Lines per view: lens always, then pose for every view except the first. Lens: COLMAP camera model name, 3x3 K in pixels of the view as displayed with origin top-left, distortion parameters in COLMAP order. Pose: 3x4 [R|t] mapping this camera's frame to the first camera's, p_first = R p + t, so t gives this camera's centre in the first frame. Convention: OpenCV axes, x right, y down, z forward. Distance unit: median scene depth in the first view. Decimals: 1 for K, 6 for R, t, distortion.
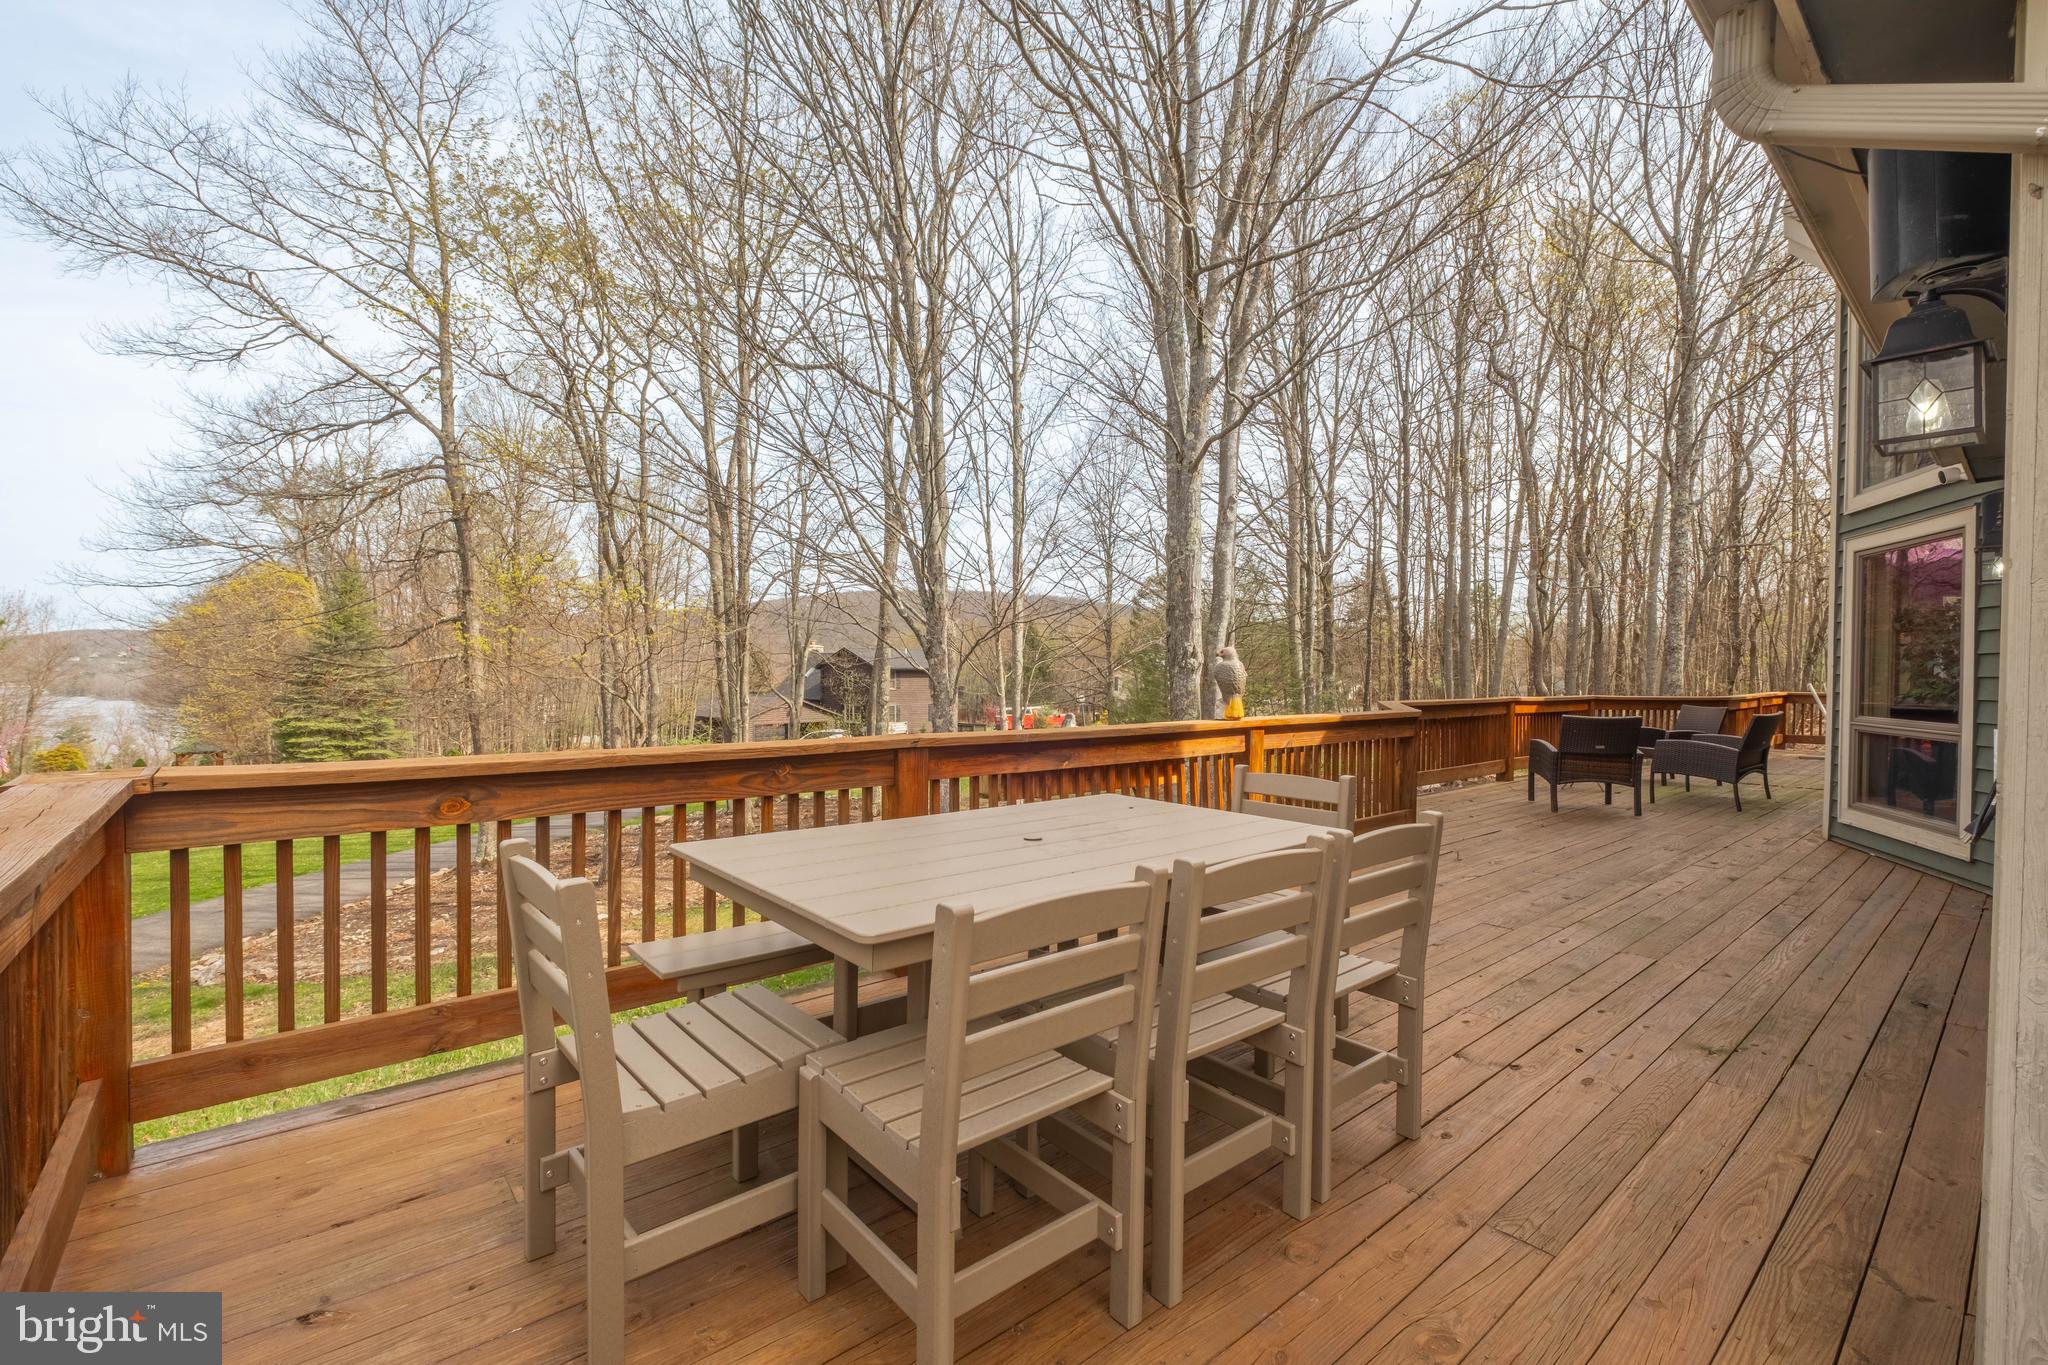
lens RADIAL K [[876.4, 0, 1029.0], [0, 876.4, 689.9], [0, 0, 1]] dist [0.002458, -0.005836]
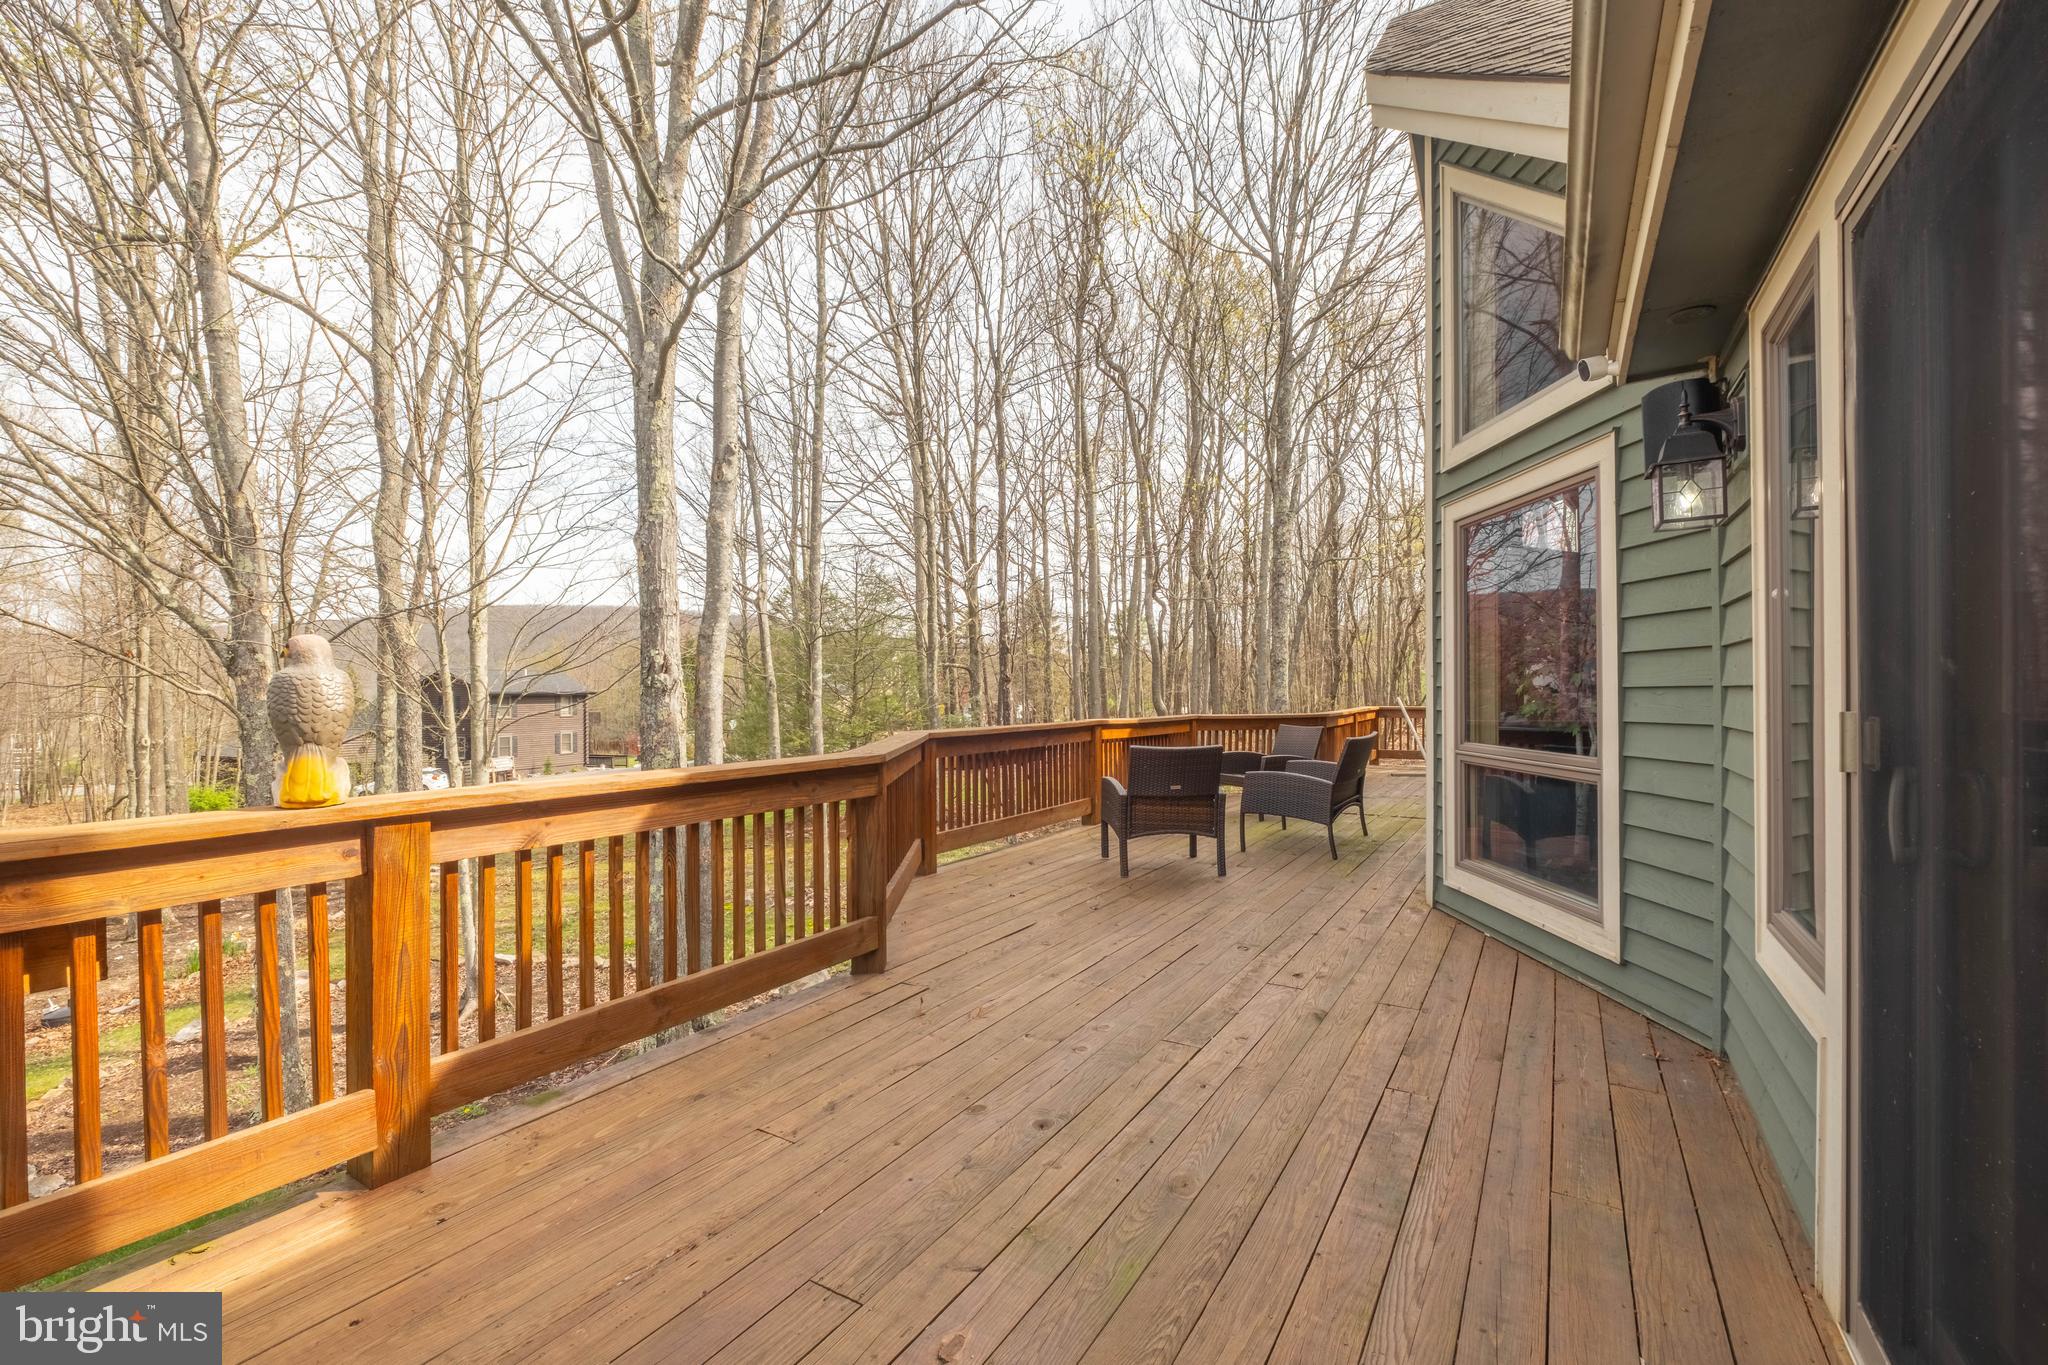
lens RADIAL K [[894.5, 0, 981.6], [0, 894.5, 699.6], [0, 0, 1]] dist [0.000820, -0.000221]
pose [[0.955953, -0.014094, 0.293180, 0.262706], [0.017969, 0.999783, -0.010526, -0.004456], [-0.292968, 0.015330, 0.955999, 0.308143]]
